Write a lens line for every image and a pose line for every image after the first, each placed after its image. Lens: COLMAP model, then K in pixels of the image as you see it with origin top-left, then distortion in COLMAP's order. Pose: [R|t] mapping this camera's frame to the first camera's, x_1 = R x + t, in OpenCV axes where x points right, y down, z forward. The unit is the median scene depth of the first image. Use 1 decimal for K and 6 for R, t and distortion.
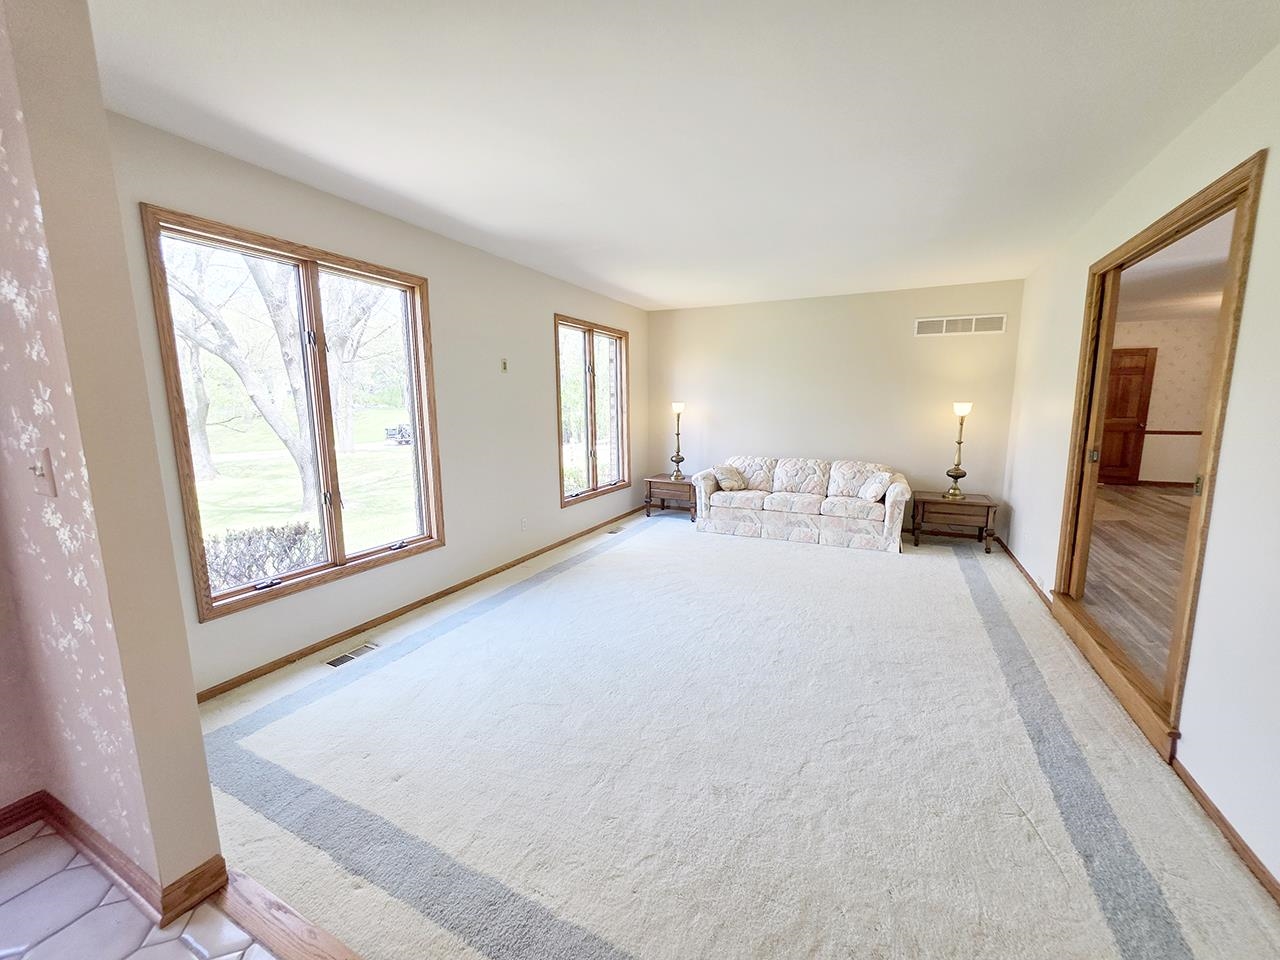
lens RADIAL K [[513.8, 0, 637.3], [0, 513.8, 479.8], [0, 0, 1]] dist [-0.002294, 0.001116]
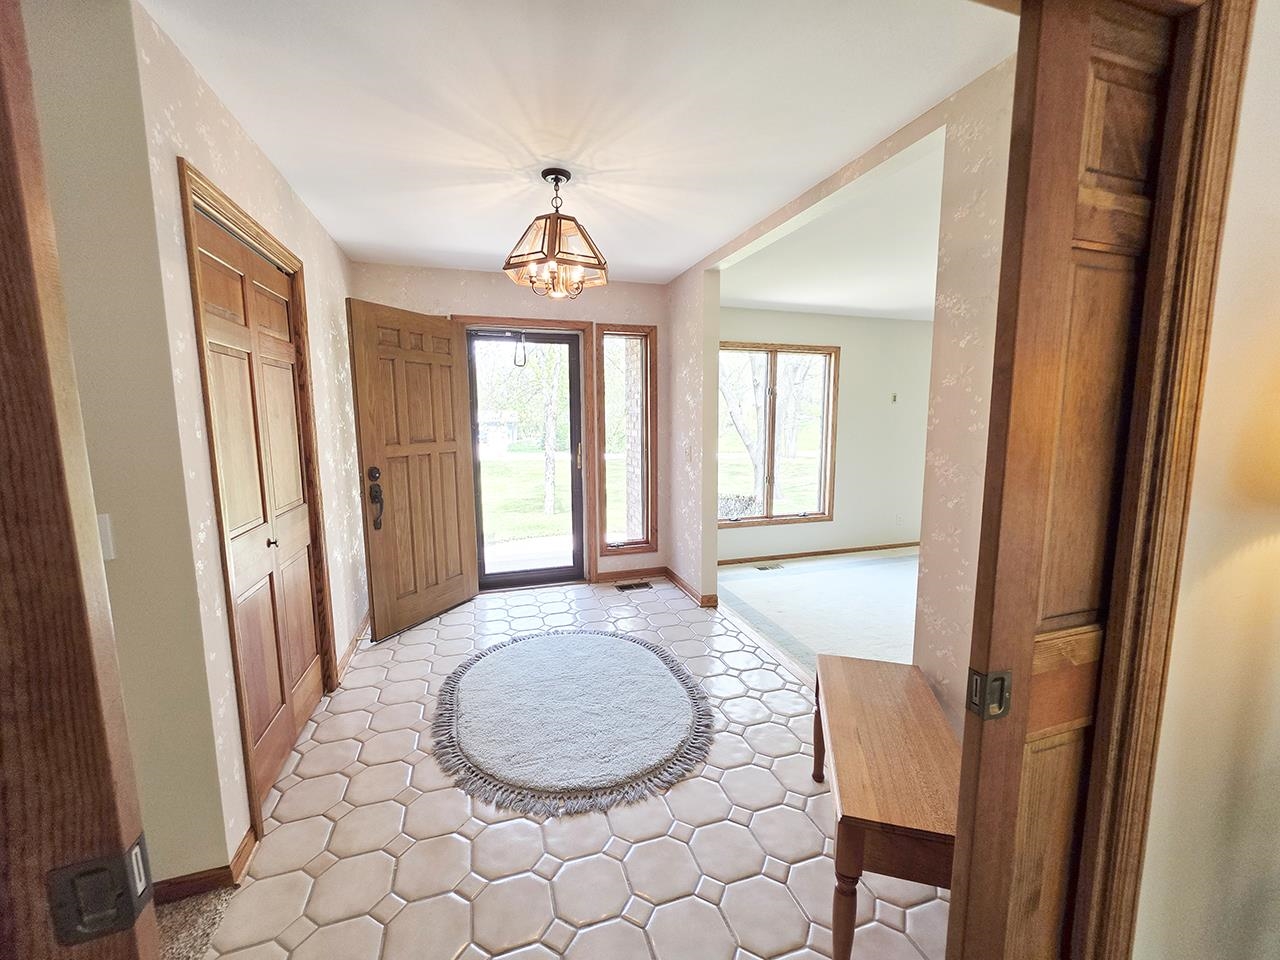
lens RADIAL K [[513.8, 0, 641.1], [0, 513.8, 483.5], [0, 0, 1]] dist [-0.002294, 0.001116]
pose [[0.695640, 0.098517, -0.711604, 0.243317], [-0.107835, 0.993649, 0.032148, 0.026169], [0.710251, 0.054373, 0.701845, -0.378191]]
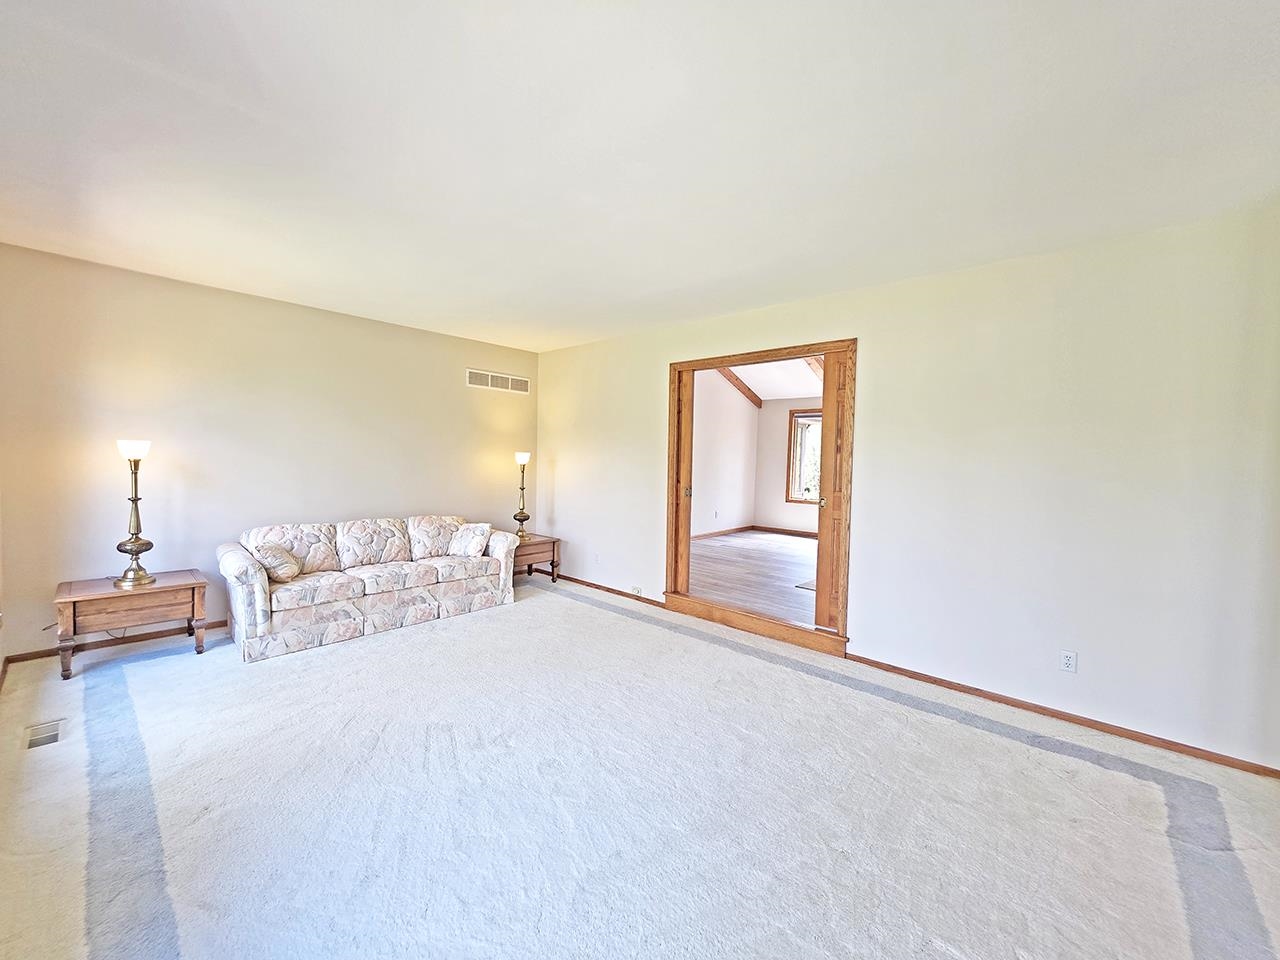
lens RADIAL K [[513.8, 0, 636.6], [0, 513.8, 477.1], [0, 0, 1]] dist [-0.002294, 0.001116]
pose [[0.284320, -0.024769, 0.958409, -0.356782], [0.118071, 0.992961, -0.009364, -0.058342], [-0.951431, 0.115823, 0.285243, 0.456199]]
